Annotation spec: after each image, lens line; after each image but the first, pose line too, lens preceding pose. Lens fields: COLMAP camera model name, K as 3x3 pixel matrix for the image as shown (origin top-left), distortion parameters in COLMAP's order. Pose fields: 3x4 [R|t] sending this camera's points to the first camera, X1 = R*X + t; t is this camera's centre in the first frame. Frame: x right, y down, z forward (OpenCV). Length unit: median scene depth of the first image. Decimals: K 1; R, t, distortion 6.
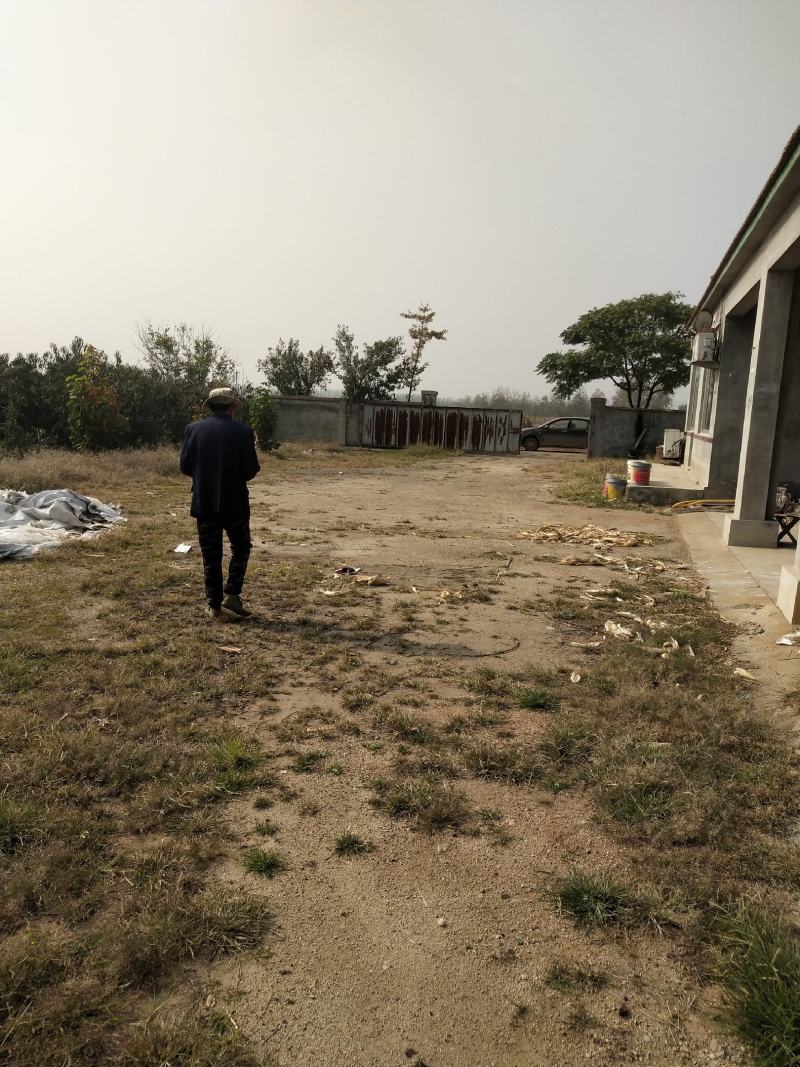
lens RADIAL K [[797.8, 0, 404.7], [0, 797.8, 537.3], [0, 0, 1]] dist [-0.028305, 0.031883]
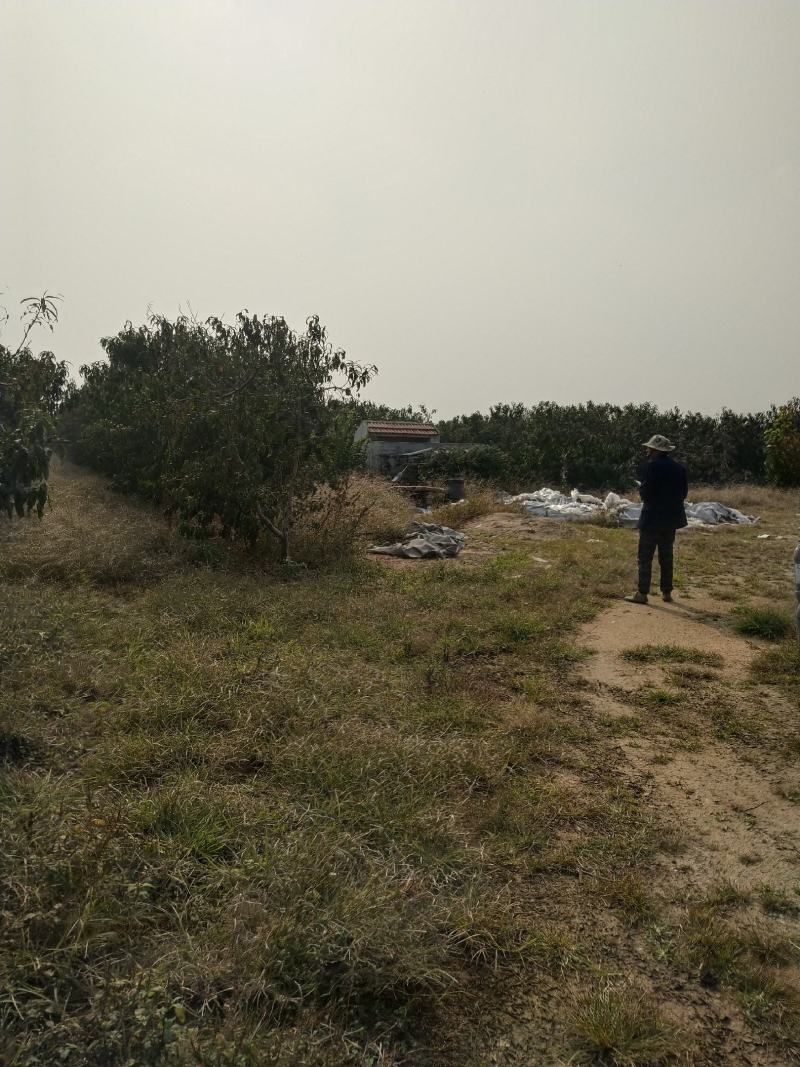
lens RADIAL K [[797.8, 0, 399.8], [0, 797.8, 533.3], [0, 0, 1]] dist [-0.028305, 0.031883]
pose [[0.618684, 0.069408, -0.782568, 0.088642], [-0.118314, 0.992961, -0.005469, 0.016963], [0.776680, 0.095973, 0.622541, -0.103973]]
